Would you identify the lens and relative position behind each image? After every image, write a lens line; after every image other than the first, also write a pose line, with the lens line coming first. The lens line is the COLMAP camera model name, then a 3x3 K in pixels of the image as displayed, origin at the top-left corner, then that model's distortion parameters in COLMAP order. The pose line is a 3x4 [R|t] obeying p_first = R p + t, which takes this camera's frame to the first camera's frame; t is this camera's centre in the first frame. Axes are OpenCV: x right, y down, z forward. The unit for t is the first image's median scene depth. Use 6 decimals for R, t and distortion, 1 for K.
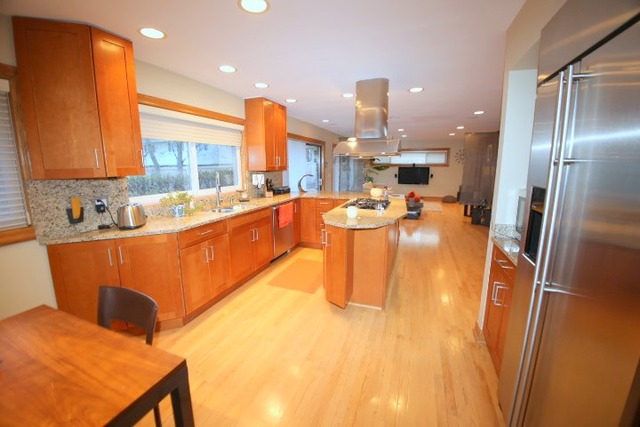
lens RADIAL K [[264.0, 0, 319.3], [0, 264.0, 211.1], [0, 0, 1]] dist [-0.034009, -0.000350]
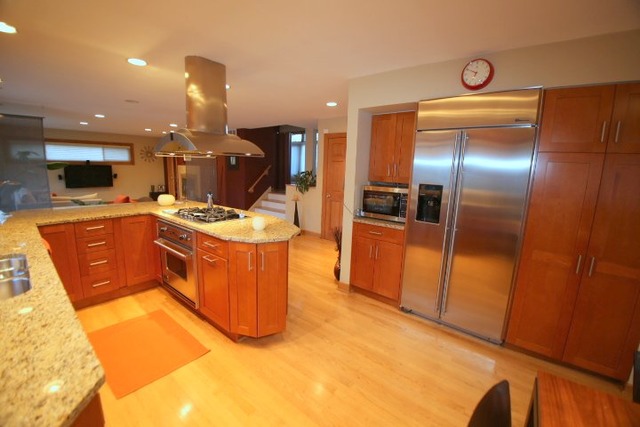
lens RADIAL K [[264.0, 0, 319.3], [0, 264.0, 211.1], [0, 0, 1]] dist [-0.034009, -0.000350]
pose [[0.293706, -0.148300, 0.944322, -0.173578], [0.135935, 0.984332, 0.112304, -0.029863], [-0.946181, 0.095382, 0.309264, 0.154884]]
